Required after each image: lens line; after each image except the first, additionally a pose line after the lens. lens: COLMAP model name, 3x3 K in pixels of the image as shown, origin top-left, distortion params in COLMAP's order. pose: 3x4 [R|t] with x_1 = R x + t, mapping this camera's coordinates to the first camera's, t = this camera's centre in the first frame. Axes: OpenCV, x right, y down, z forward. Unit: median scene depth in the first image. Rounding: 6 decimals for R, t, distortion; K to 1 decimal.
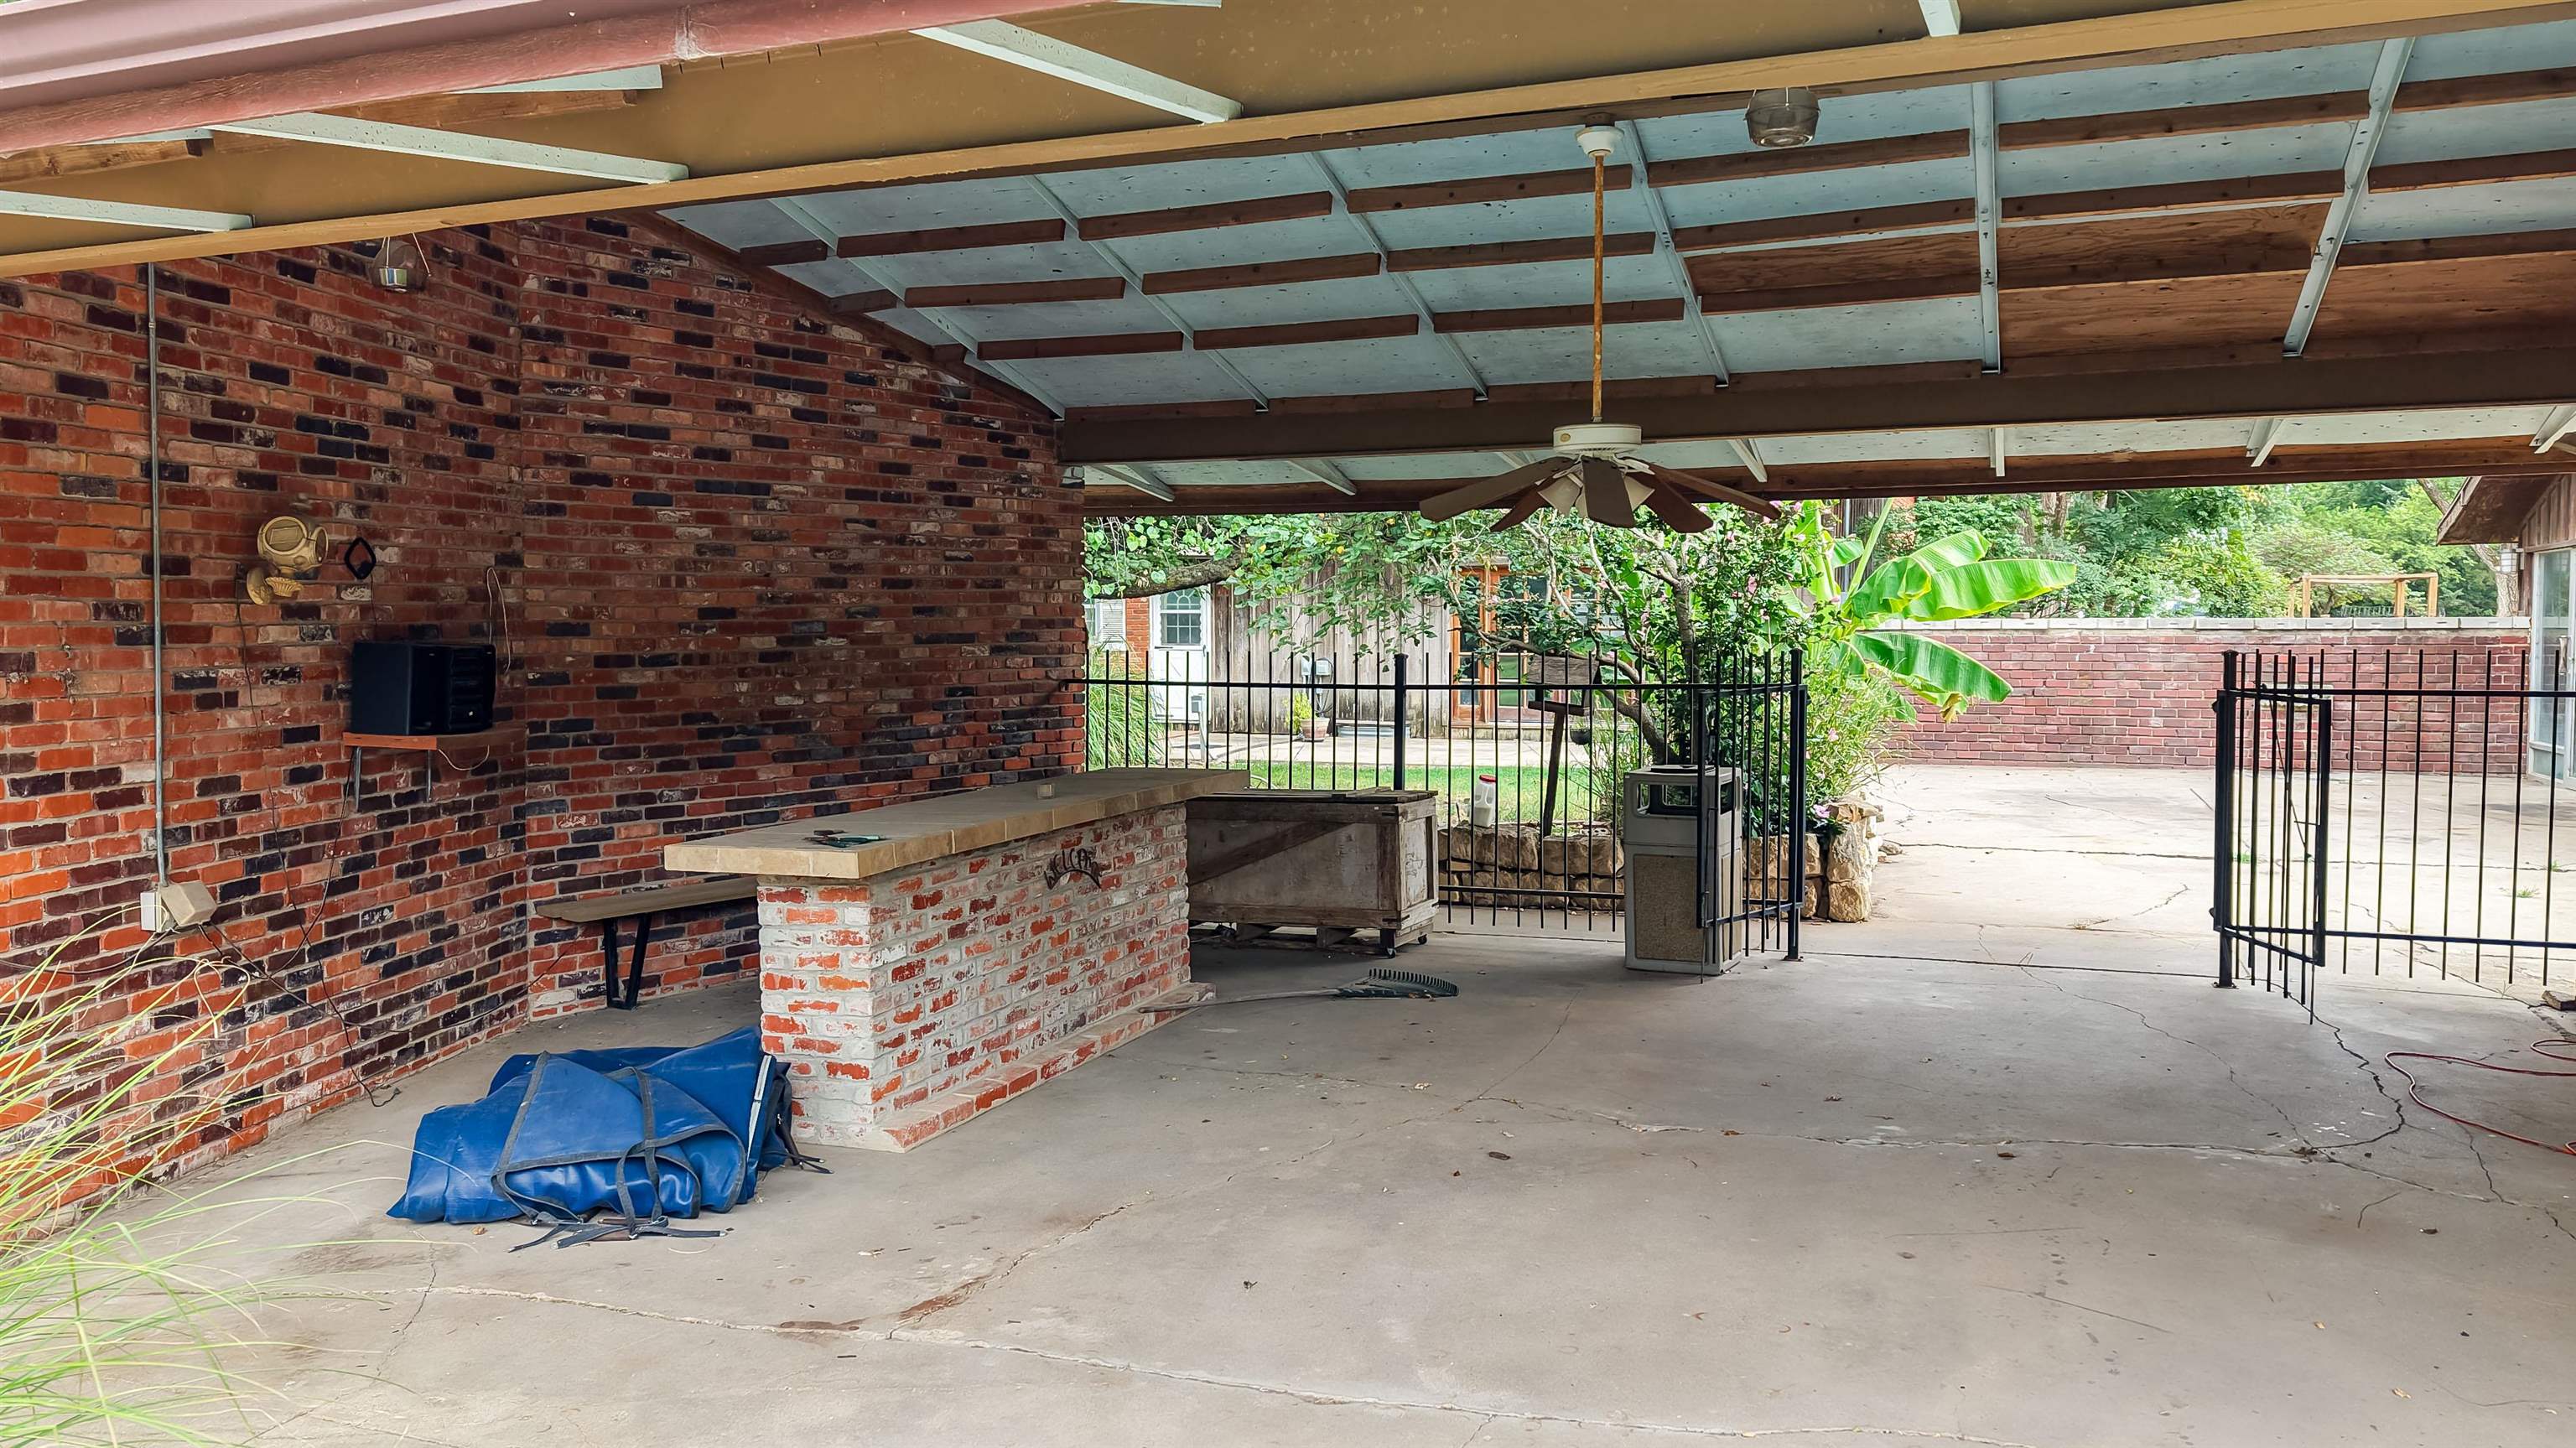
lens RADIAL K [[1736.2, 0, 1288.0], [0, 1736.2, 724.0], [0, 0, 1]] dist [0.002532, -0.000070]
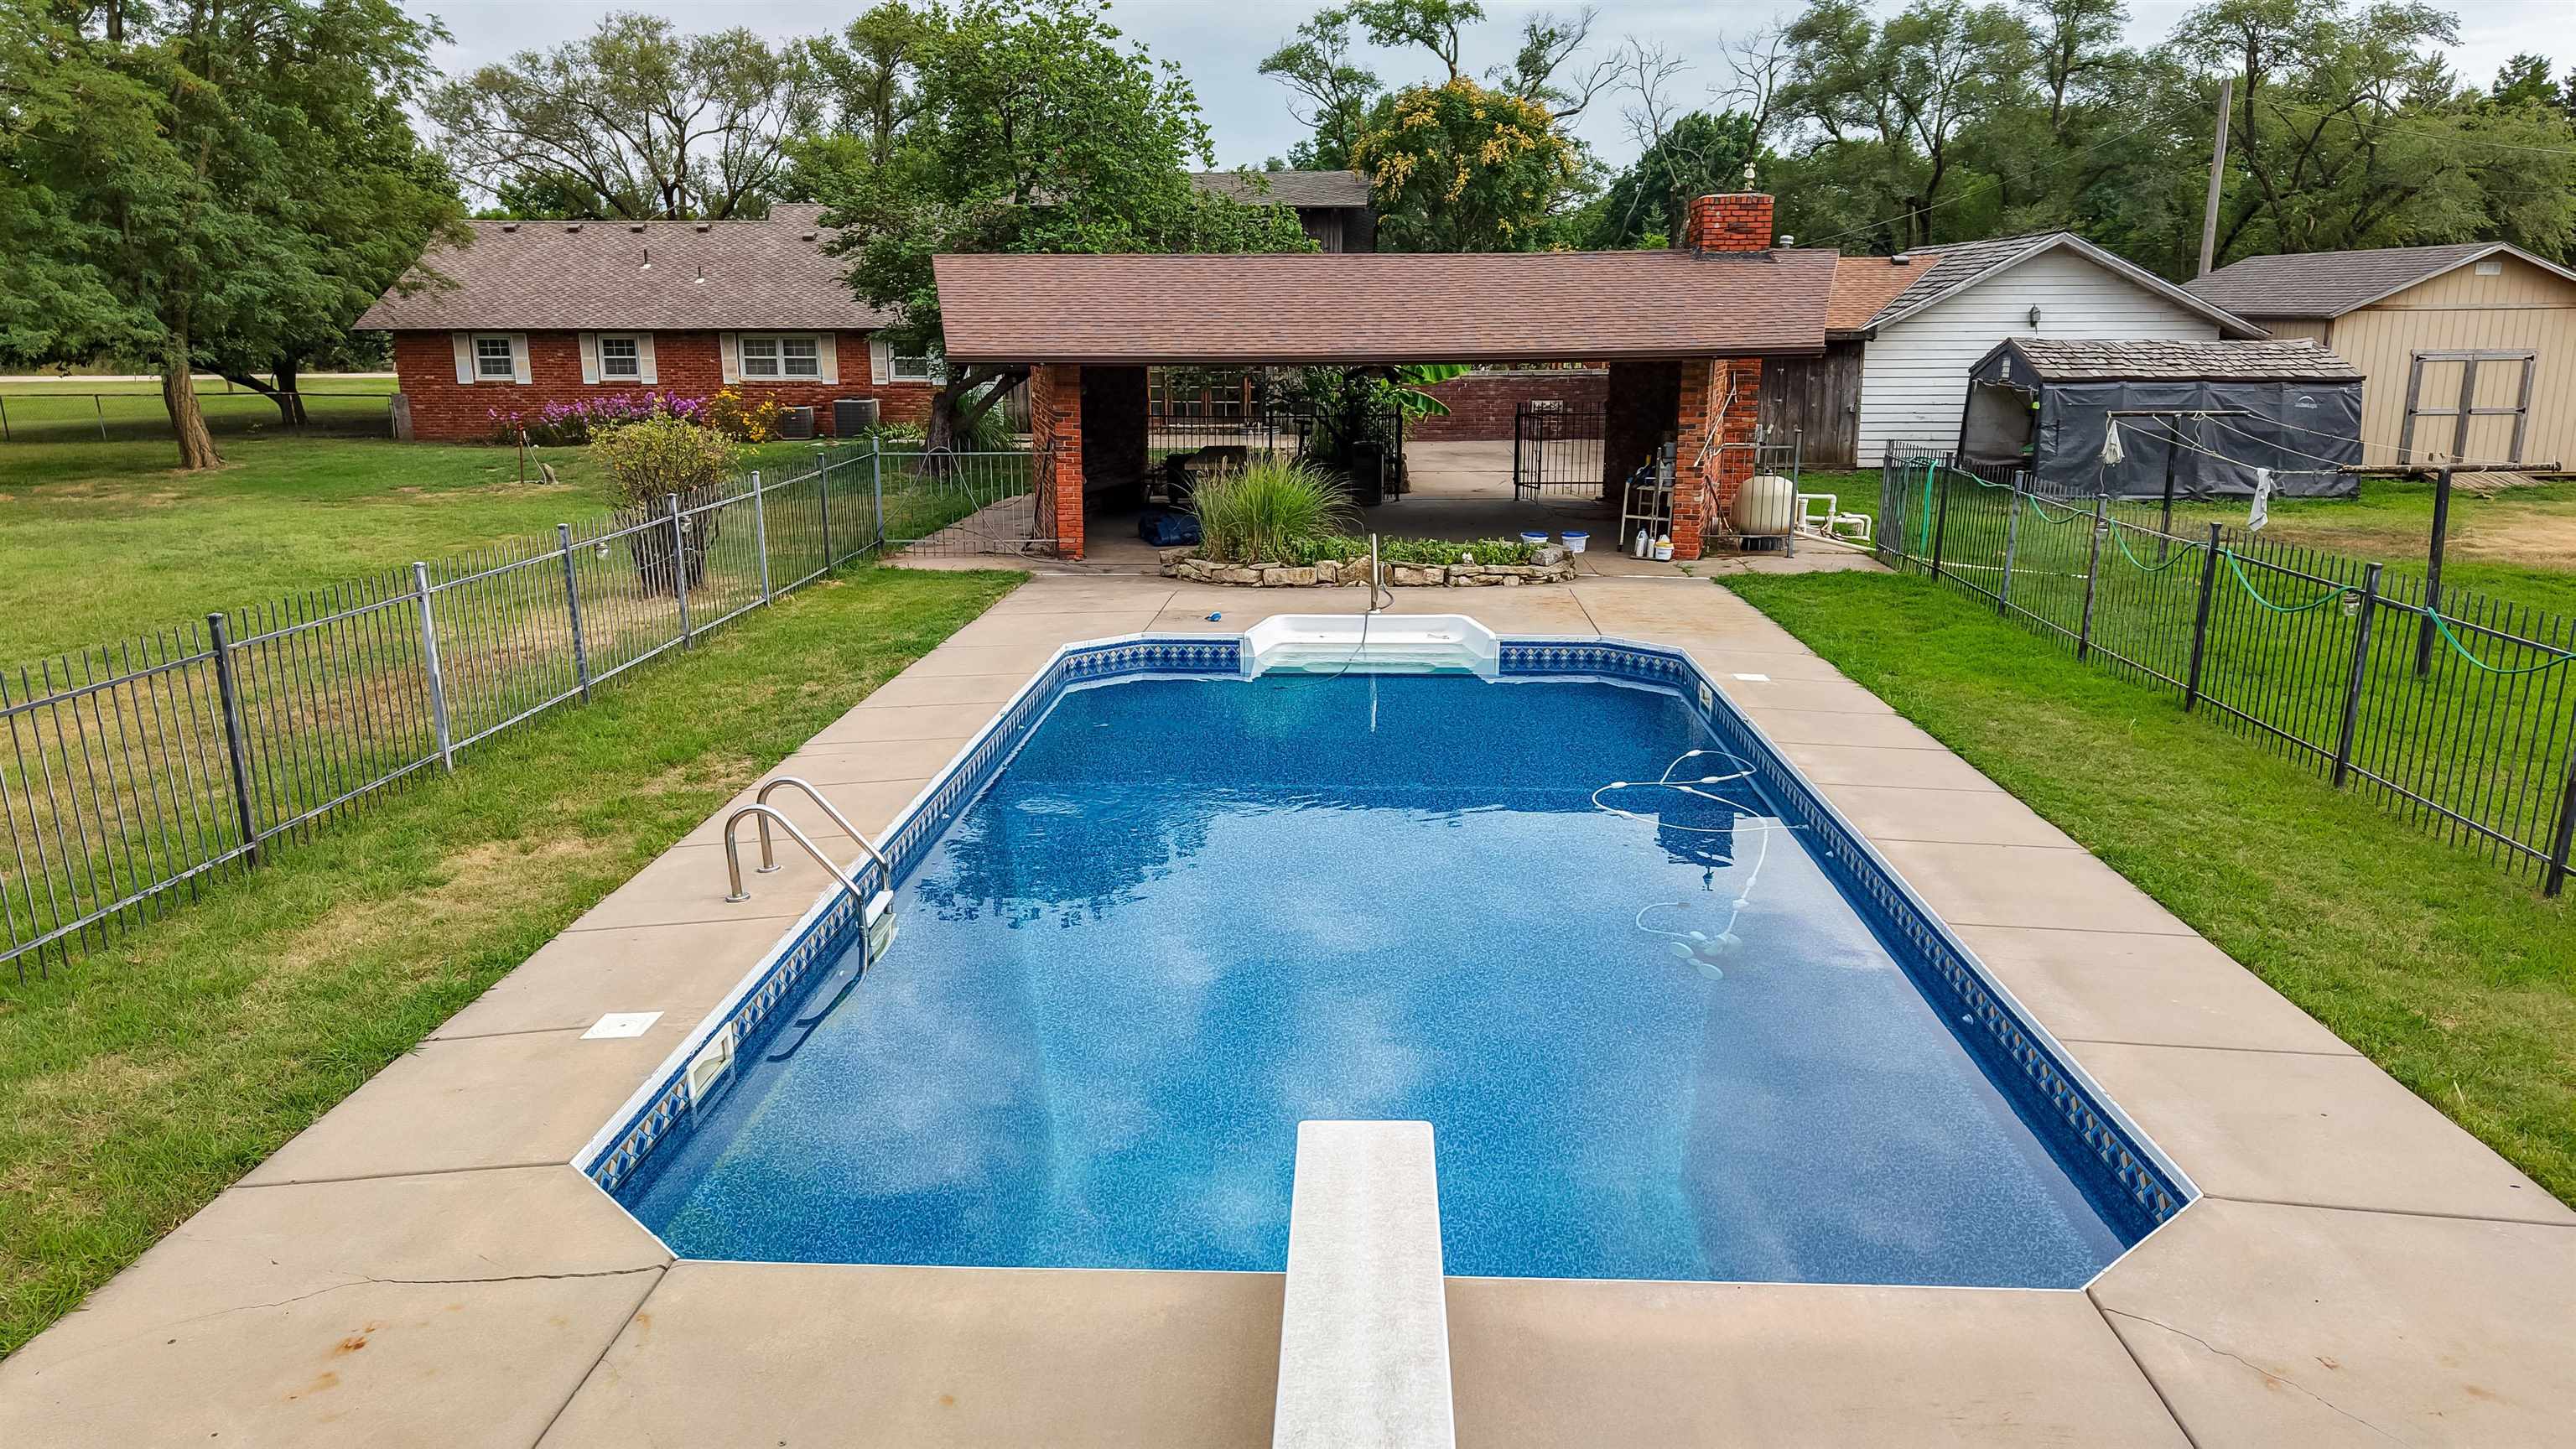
lens RADIAL K [[1736.3, 0, 1288.0], [0, 1736.3, 724.5], [0, 0, 1]] dist [0.002532, -0.000070]
pose [[0.936339, -0.085871, 0.340435, -0.800771], [0.025283, 0.983603, 0.178564, -0.029125], [-0.350187, -0.158590, 0.923157, -1.527945]]
